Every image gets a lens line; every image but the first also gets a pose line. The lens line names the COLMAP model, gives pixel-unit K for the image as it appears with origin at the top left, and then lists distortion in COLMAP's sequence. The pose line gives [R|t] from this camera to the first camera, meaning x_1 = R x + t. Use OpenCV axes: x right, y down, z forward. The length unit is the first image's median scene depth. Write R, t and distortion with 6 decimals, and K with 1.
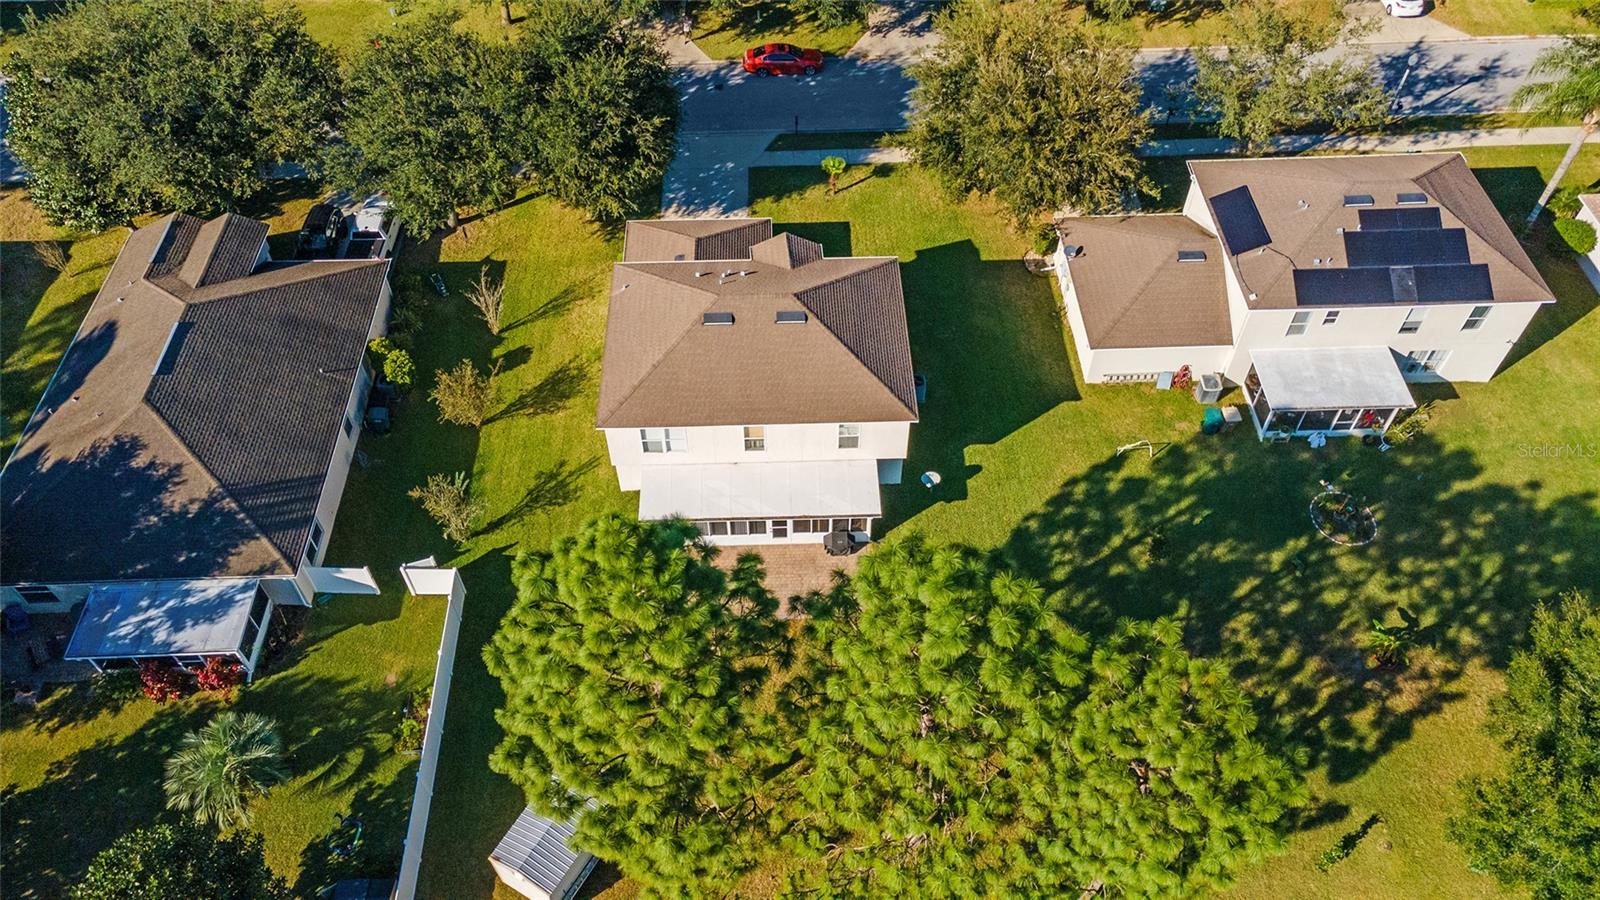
lens RADIAL K [[1179.5, 0, 793.3], [0, 1179.5, 438.5], [0, 0, 1]] dist [0.010485, 0.062137]
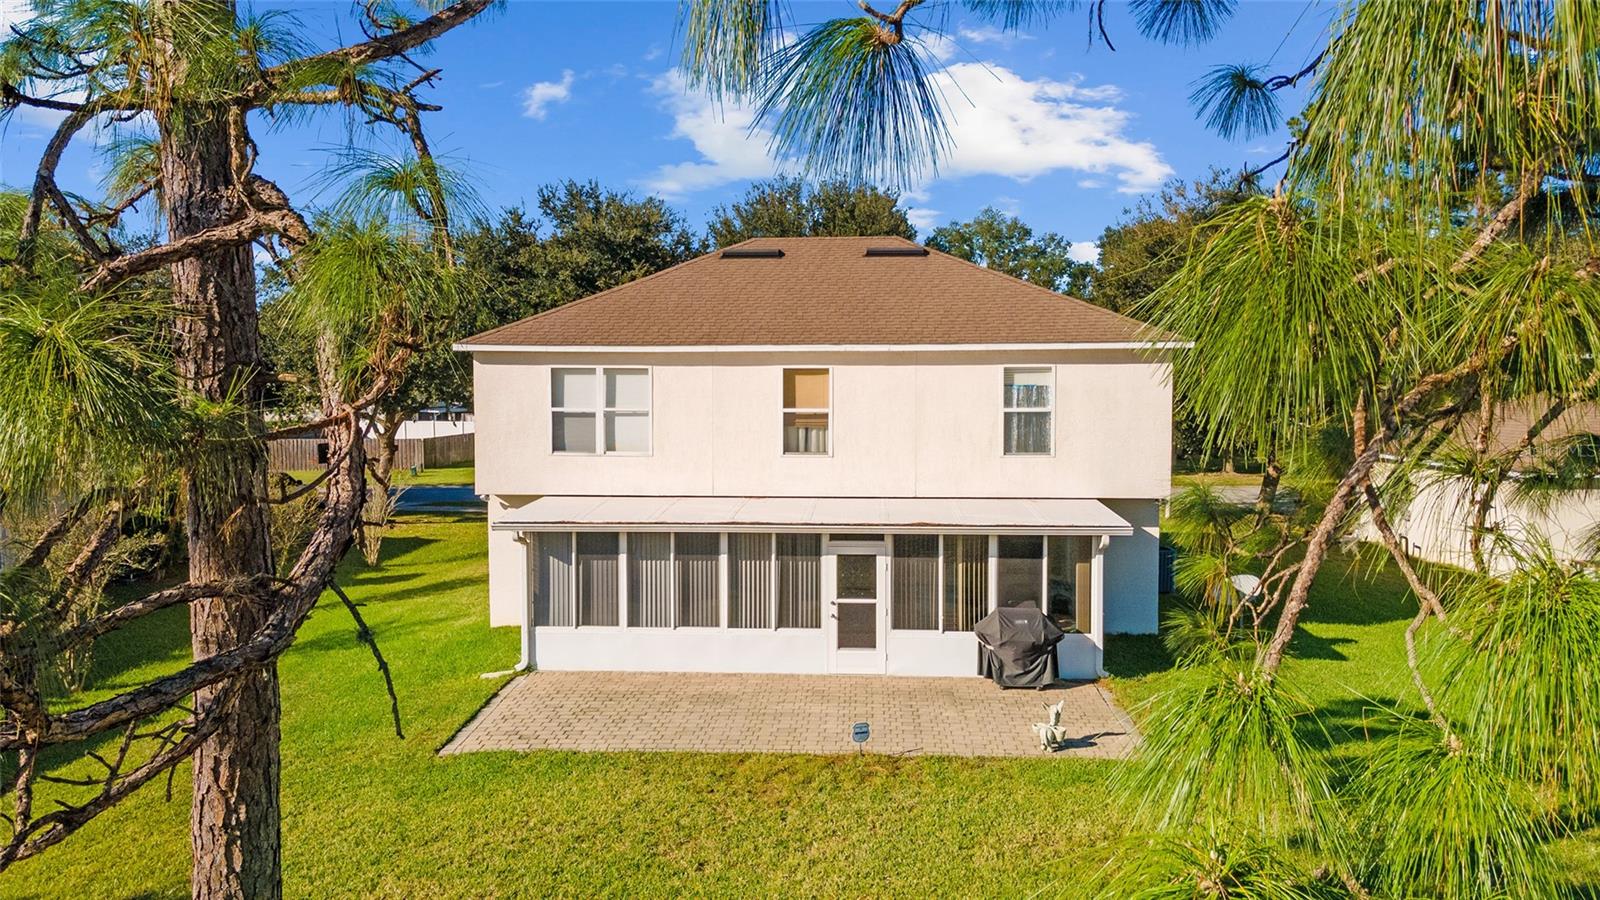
lens RADIAL K [[1199.9, 0, 802.8], [0, 1199.9, 398.5], [0, 0, 1]] dist [0.006246, -0.002051]
pose [[0.995087, 0.003885, -0.098927, 0.009004], [-0.077519, 0.652127, -0.754136, 0.316266], [0.061584, 0.758100, 0.649224, 0.678628]]
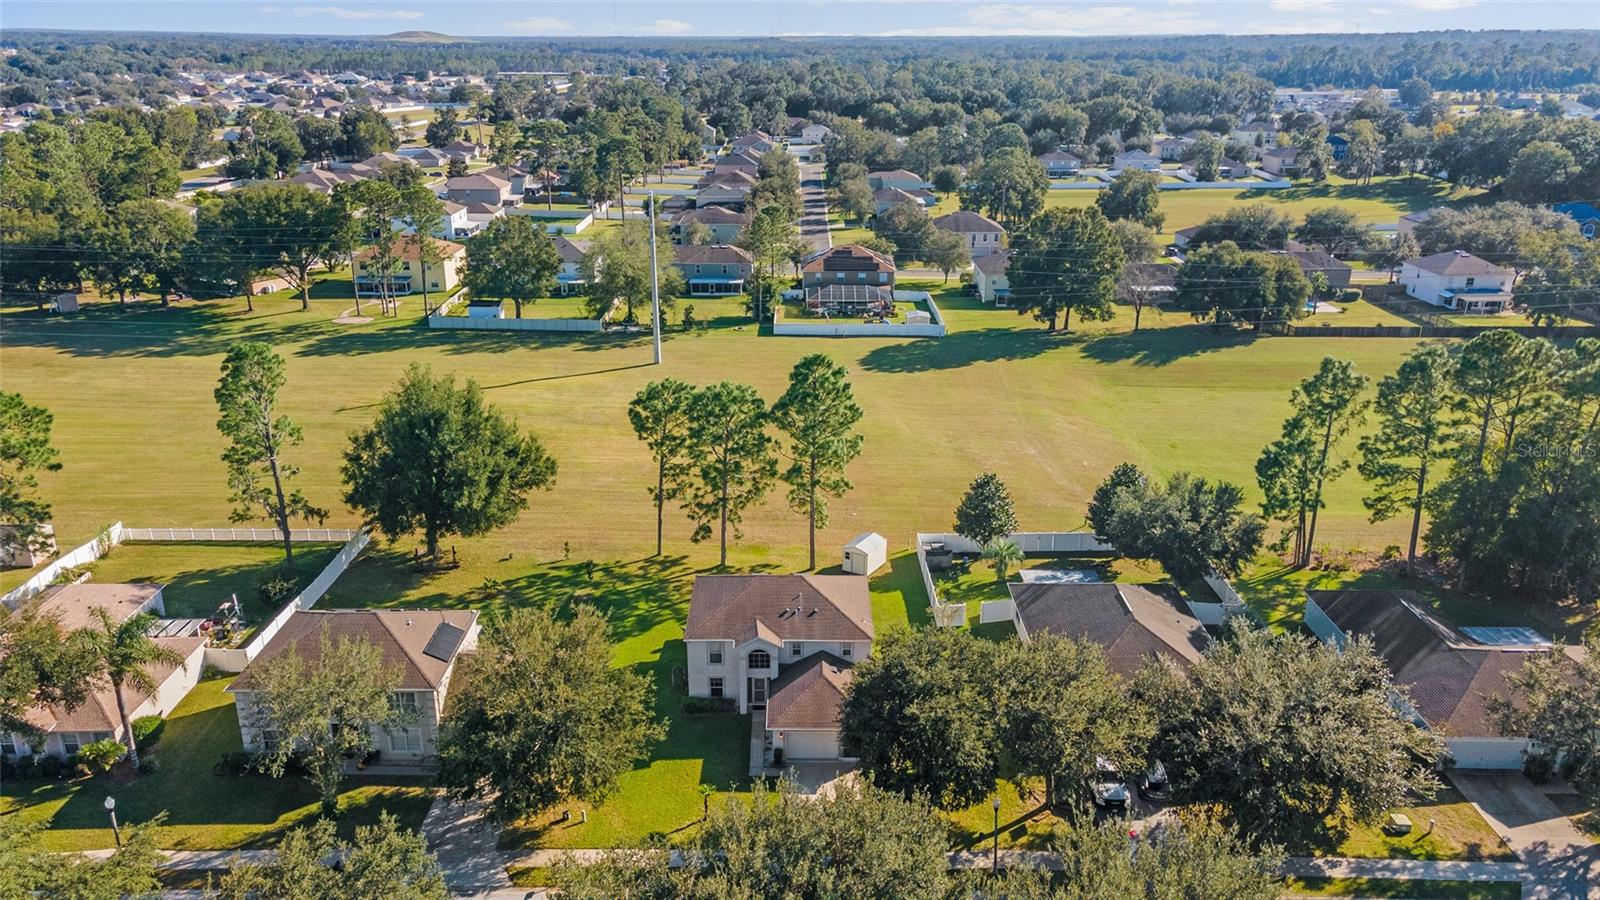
lens RADIAL K [[1179.5, 0, 793.3], [0, 1179.5, 438.5], [0, 0, 1]] dist [0.010485, 0.062137]
pose [[-0.999449, -0.006123, 0.032629, -0.100754], [0.028283, 0.357662, 0.933423, -1.750305], [-0.017385, 0.933831, -0.357291, 1.375521]]
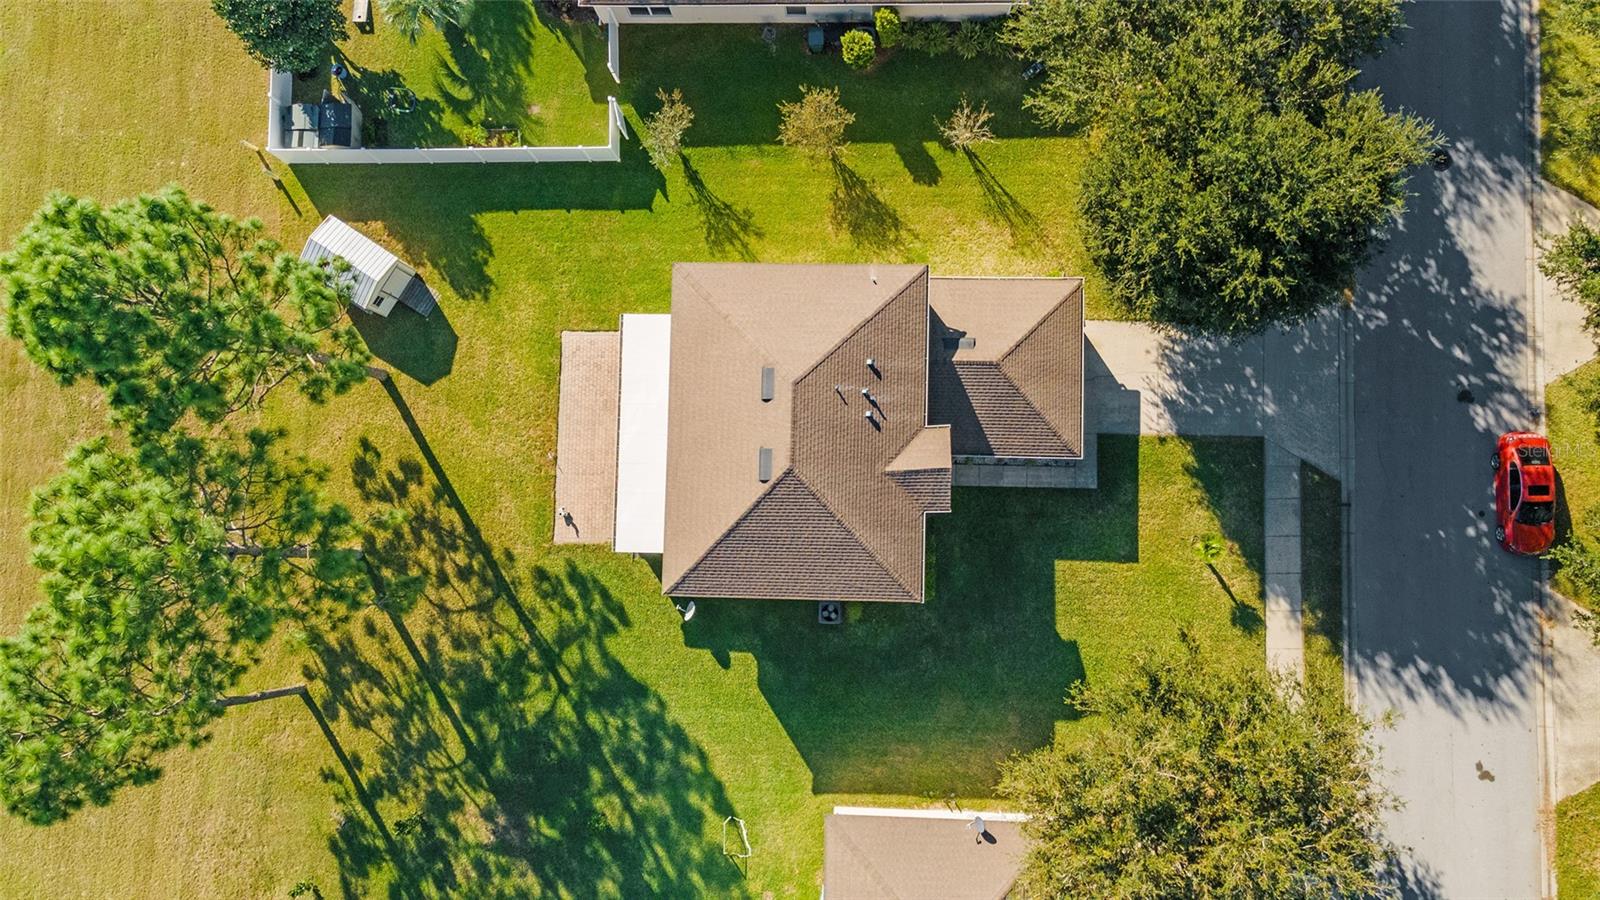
lens RADIAL K [[1179.5, 0, 793.3], [0, 1179.5, 438.5], [0, 0, 1]] dist [0.010485, 0.062137]
pose [[-0.047294, 0.997533, -0.051884, 0.023220], [-0.719911, 0.001969, 0.694064, -0.714266], [0.692454, 0.070177, 0.718041, 0.348685]]
